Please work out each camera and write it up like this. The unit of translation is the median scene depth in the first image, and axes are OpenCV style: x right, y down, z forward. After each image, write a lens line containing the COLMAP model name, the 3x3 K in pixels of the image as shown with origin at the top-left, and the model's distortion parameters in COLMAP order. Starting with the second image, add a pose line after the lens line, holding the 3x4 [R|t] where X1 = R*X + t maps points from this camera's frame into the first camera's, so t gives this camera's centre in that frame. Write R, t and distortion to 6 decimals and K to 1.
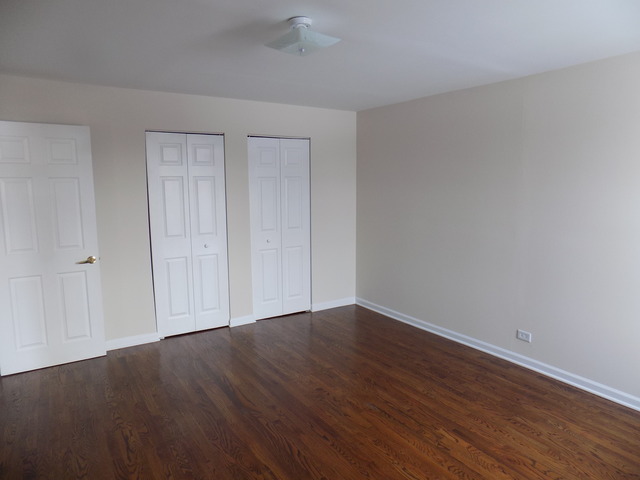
lens RADIAL K [[428.6, 0, 324.7], [0, 428.6, 239.6], [0, 0, 1]] dist [-0.042312, 0.017917]
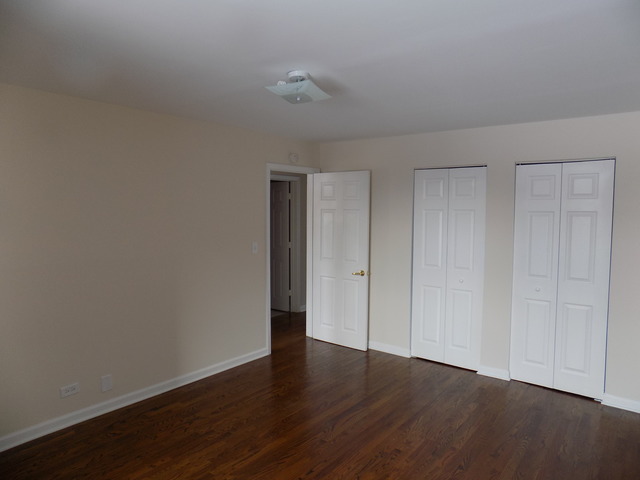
lens RADIAL K [[428.6, 0, 326.5], [0, 428.6, 239.8], [0, 0, 1]] dist [-0.042312, 0.017917]
pose [[0.327845, 0.070216, -0.942119, 0.642977], [-0.141900, 0.989581, 0.024373, -0.069423], [0.934014, 0.125696, 0.334392, 0.452427]]
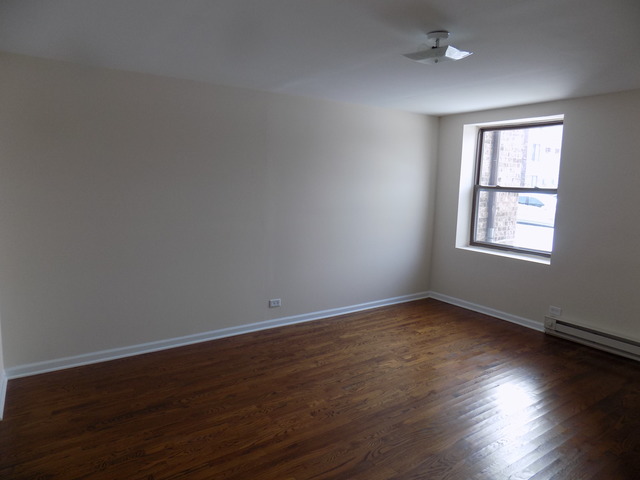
lens RADIAL K [[428.6, 0, 317.0], [0, 428.6, 240.7], [0, 0, 1]] dist [-0.042312, 0.017917]
pose [[-0.011946, -0.136041, 0.990631, -0.742057], [0.111034, 0.984395, 0.136524, -0.111166], [-0.993745, 0.111625, 0.003345, 0.832593]]
